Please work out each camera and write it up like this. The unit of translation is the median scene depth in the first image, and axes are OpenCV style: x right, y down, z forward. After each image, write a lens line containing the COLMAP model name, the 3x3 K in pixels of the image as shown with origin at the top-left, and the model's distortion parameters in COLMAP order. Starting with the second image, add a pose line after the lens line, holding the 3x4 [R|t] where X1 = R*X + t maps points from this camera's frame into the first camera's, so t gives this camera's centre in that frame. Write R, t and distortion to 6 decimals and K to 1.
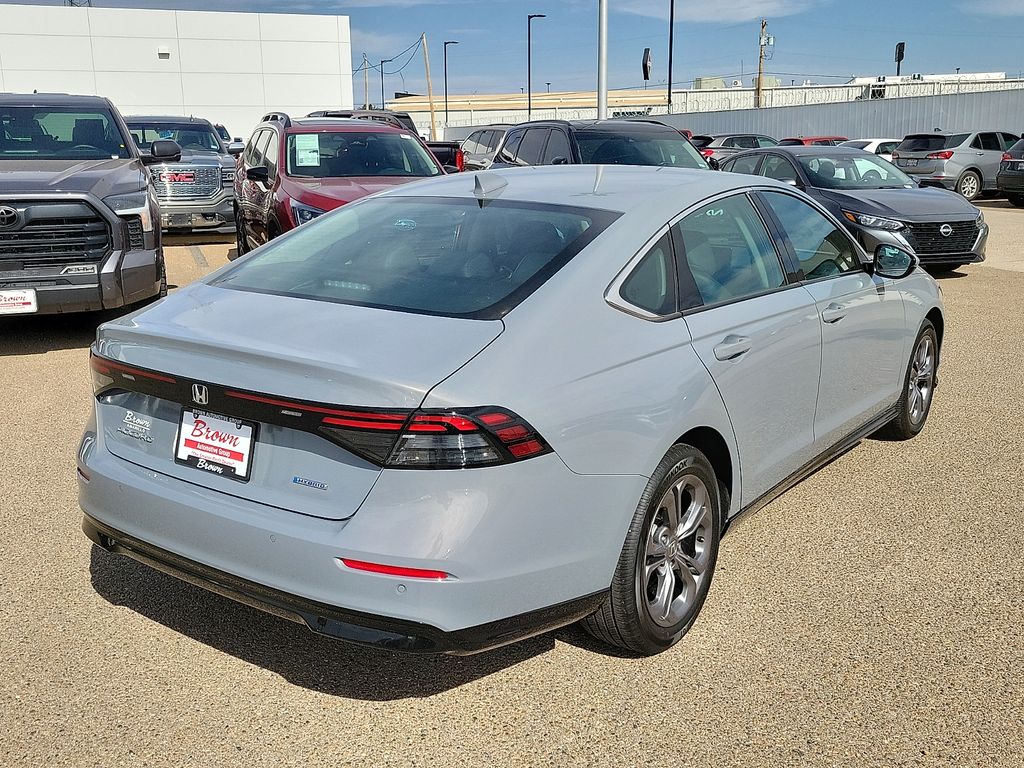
lens RADIAL K [[1046.7, 0, 498.0], [0, 1046.7, 362.6], [0, 0, 1]] dist [0.048981, -0.018471]
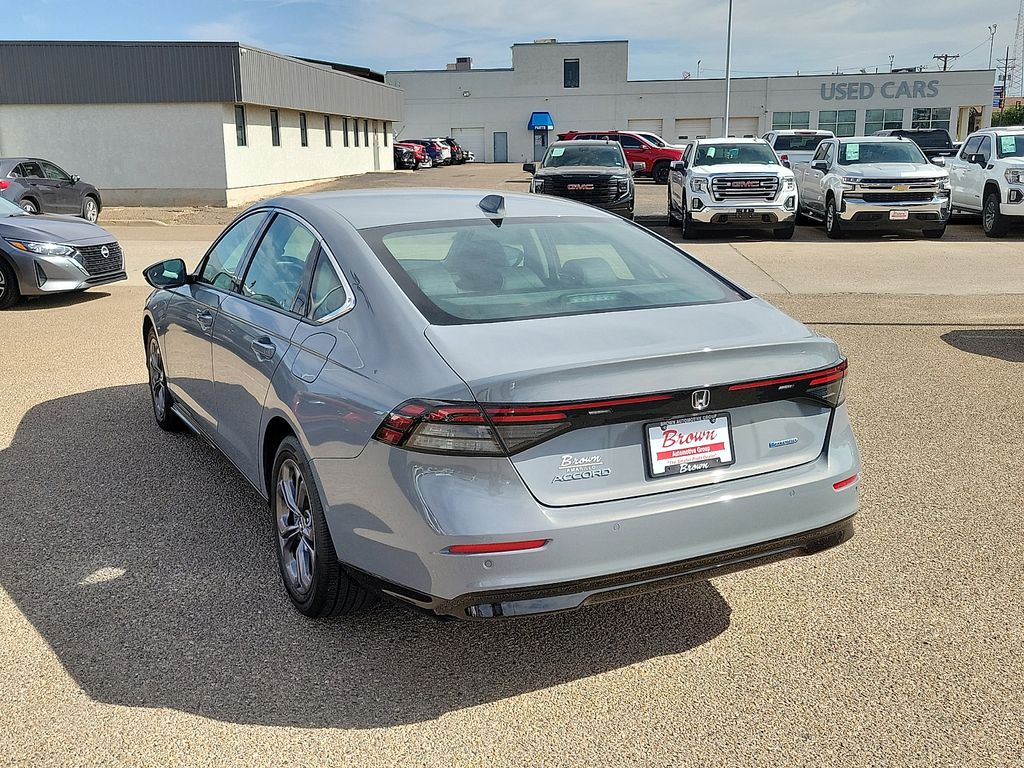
lens RADIAL K [[1020.8, 0, 512.0], [0, 1020.8, 384.0], [0, 0, 1]] dist [0.050964, -0.007196]
pose [[0.431423, -0.193725, 0.881104, -1.098217], [0.195434, 0.973549, 0.118358, -0.125347], [-0.880727, 0.121135, 0.457872, 0.587751]]
